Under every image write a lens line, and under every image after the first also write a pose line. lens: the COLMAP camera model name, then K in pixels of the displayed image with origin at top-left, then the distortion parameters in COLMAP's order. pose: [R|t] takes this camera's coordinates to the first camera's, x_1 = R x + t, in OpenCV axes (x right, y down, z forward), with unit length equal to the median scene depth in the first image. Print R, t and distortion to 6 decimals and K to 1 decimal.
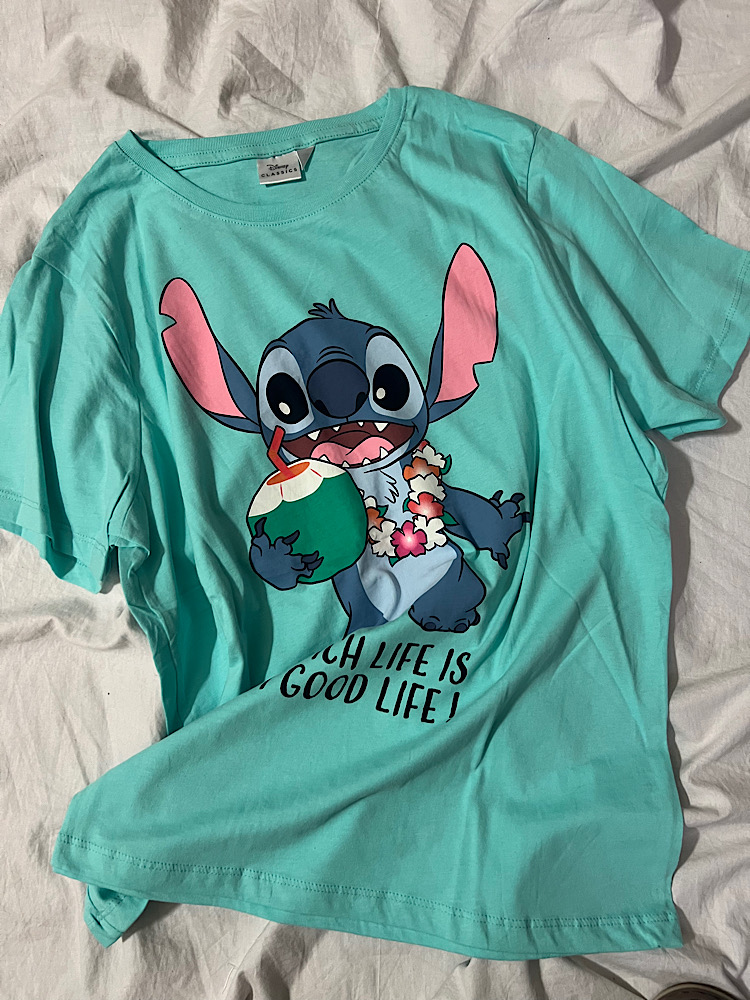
lens RADIAL K [[759.7, 0, 377.1], [0, 759.7, 502.3], [0, 0, 1]] dist [0.006178, -0.040157]
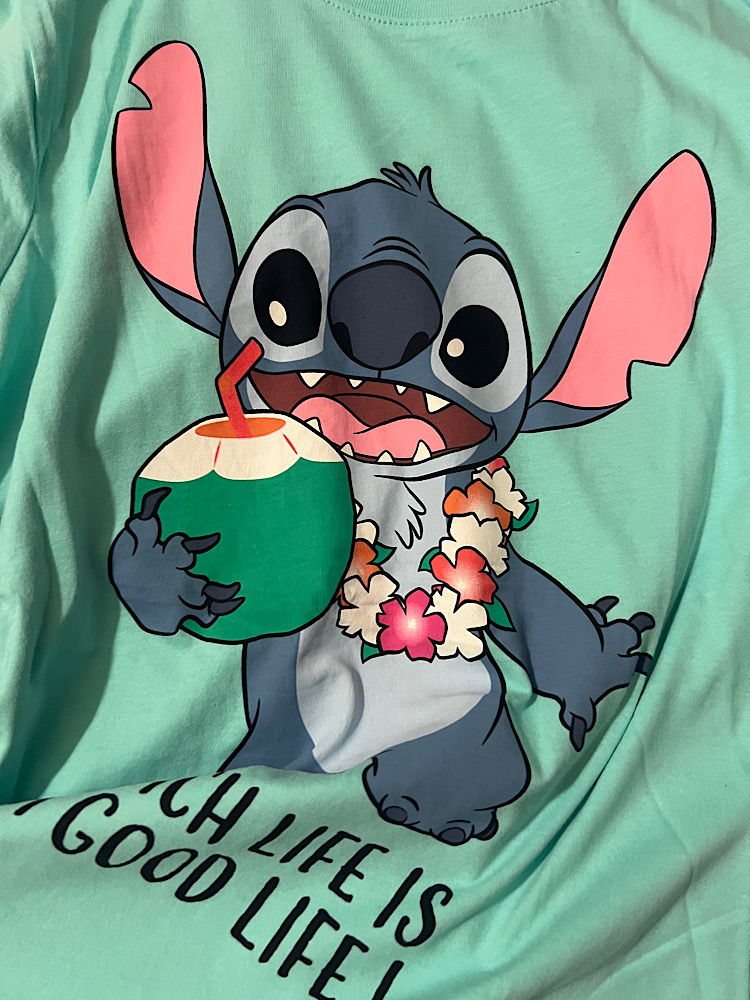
lens RADIAL K [[759.7, 0, 371.9], [0, 759.7, 501.4], [0, 0, 1]] dist [0.006178, -0.040157]
pose [[0.937849, 0.346758, -0.014074, -0.005270], [-0.346738, 0.934552, -0.079908, 0.021489], [-0.014556, 0.079822, 0.996703, 0.478919]]
